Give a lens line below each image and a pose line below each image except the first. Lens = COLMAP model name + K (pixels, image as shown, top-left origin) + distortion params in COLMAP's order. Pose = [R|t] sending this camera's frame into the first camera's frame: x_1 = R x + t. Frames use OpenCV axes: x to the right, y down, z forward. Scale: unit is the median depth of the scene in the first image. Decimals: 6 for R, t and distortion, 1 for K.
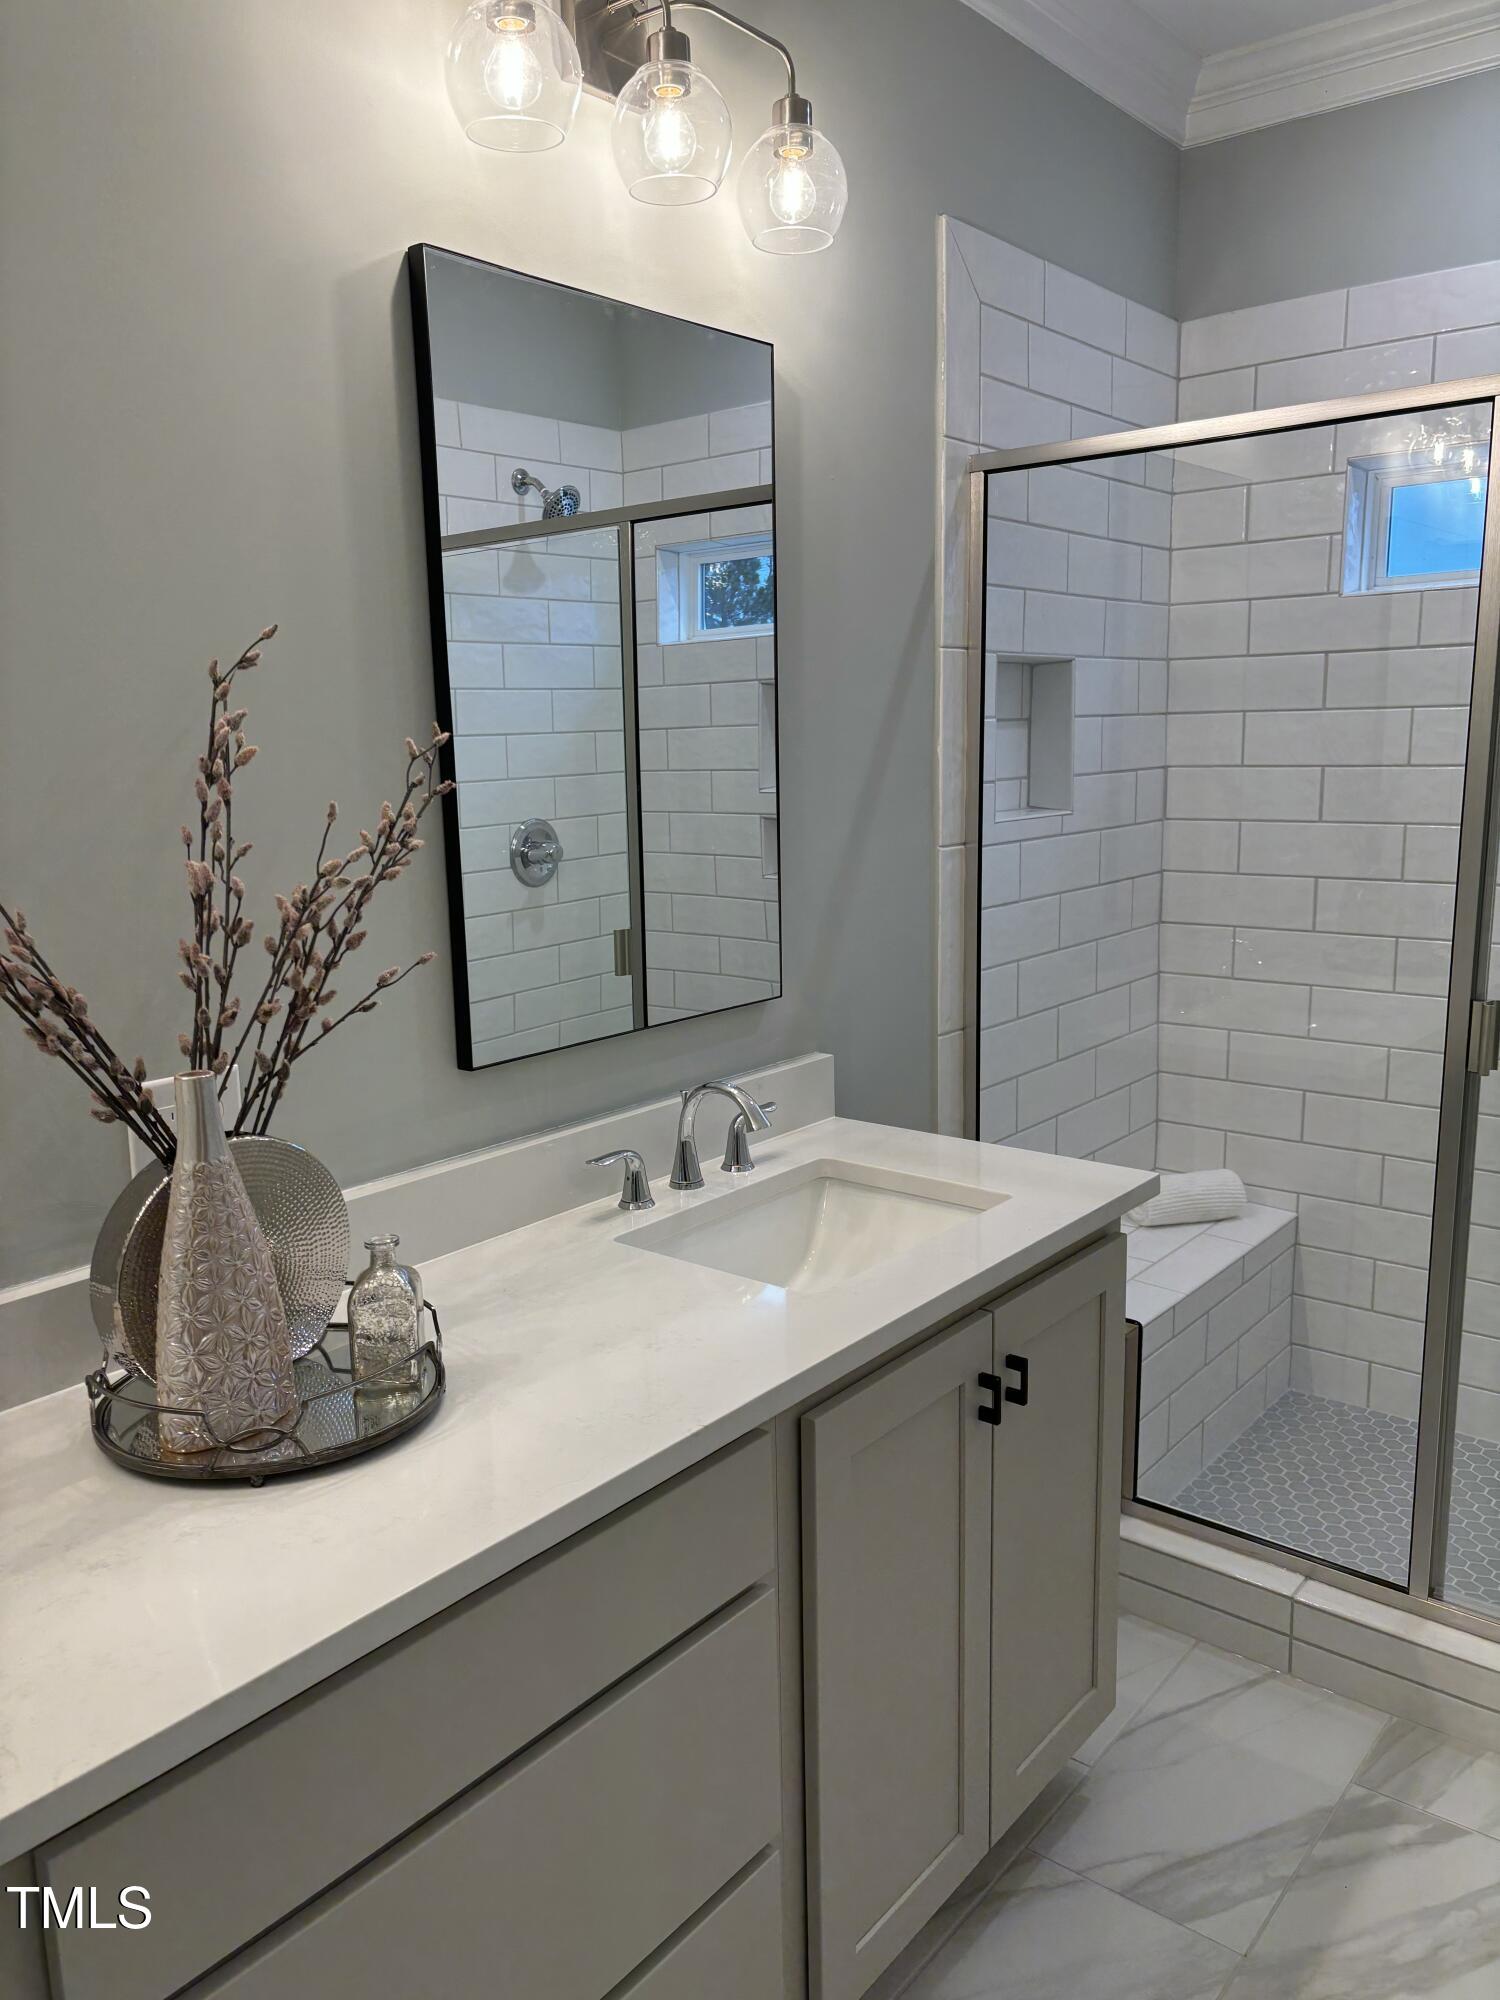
lens RADIAL K [[1506.3, 0, 749.6], [0, 1506.3, 1012.6], [0, 0, 1]] dist [0.052667, -0.000269]
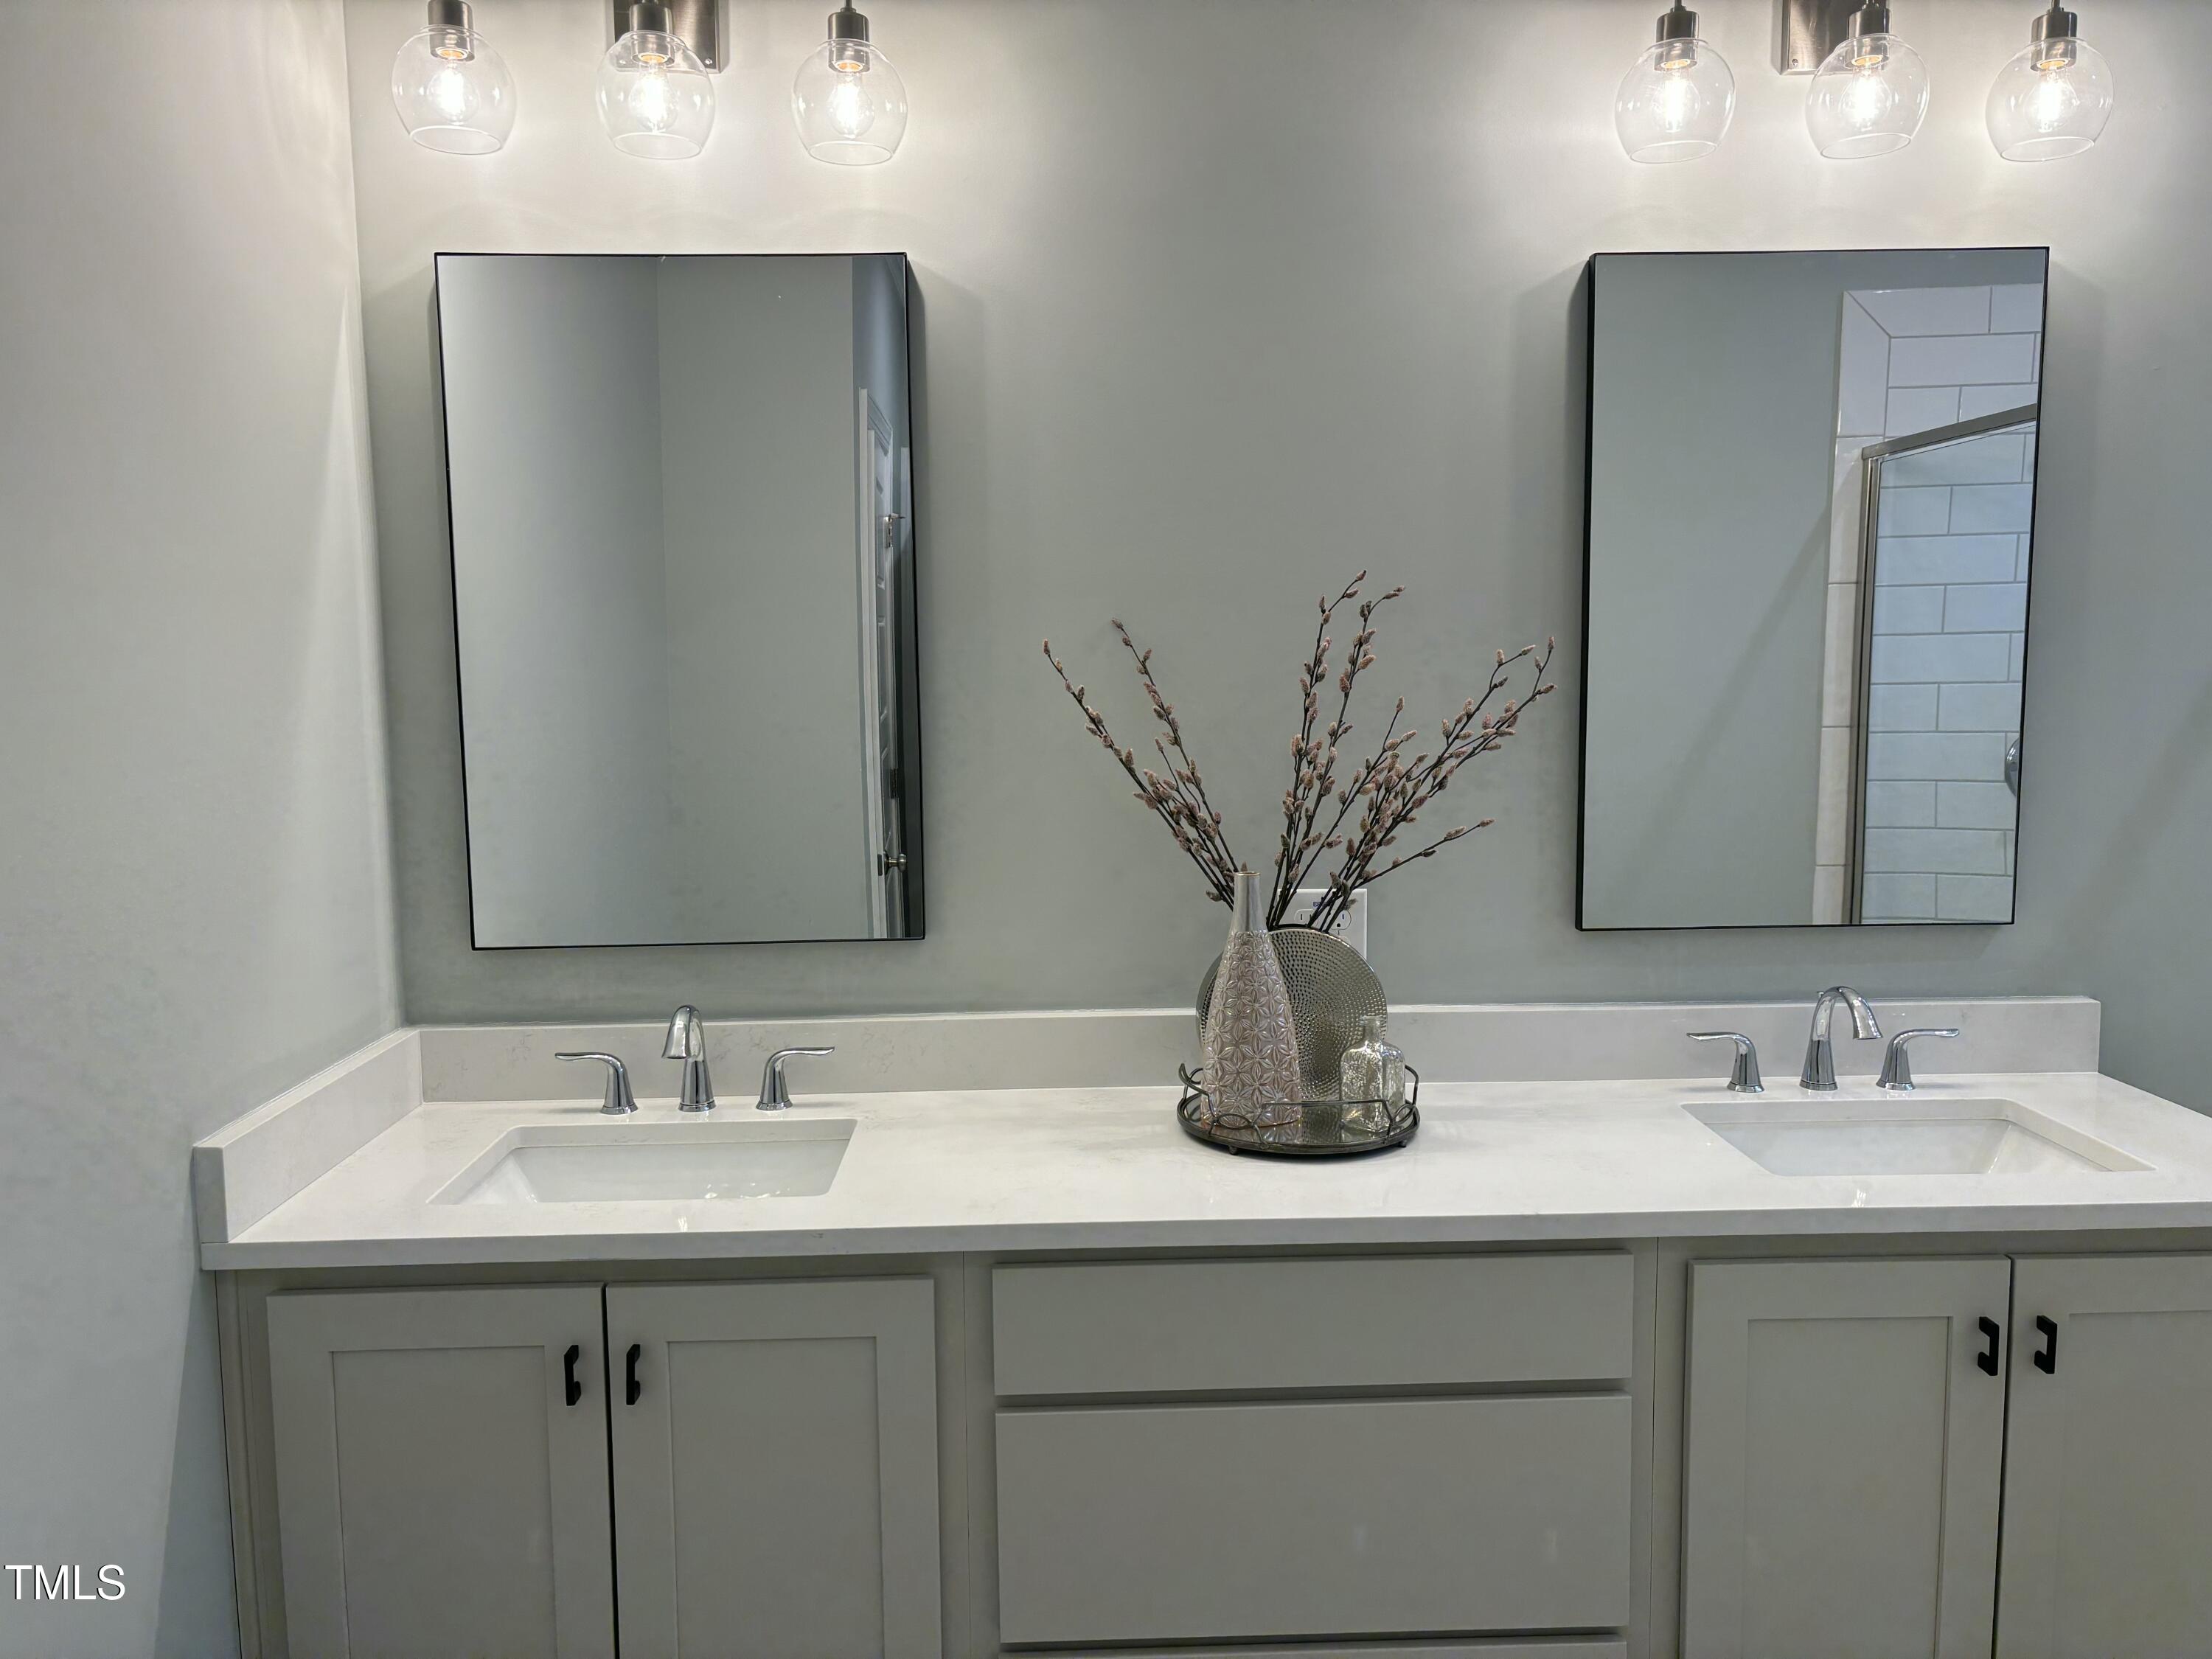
lens RADIAL K [[1666.0, 0, 1106.3], [0, 1666.0, 831.6], [0, 0, 1]] dist [0.052667, -0.000269]
pose [[0.673657, 0.099262, -0.732348, 0.568629], [-0.140235, 0.990105, 0.005202, 0.008396], [0.725617, 0.099197, 0.680911, -0.169166]]
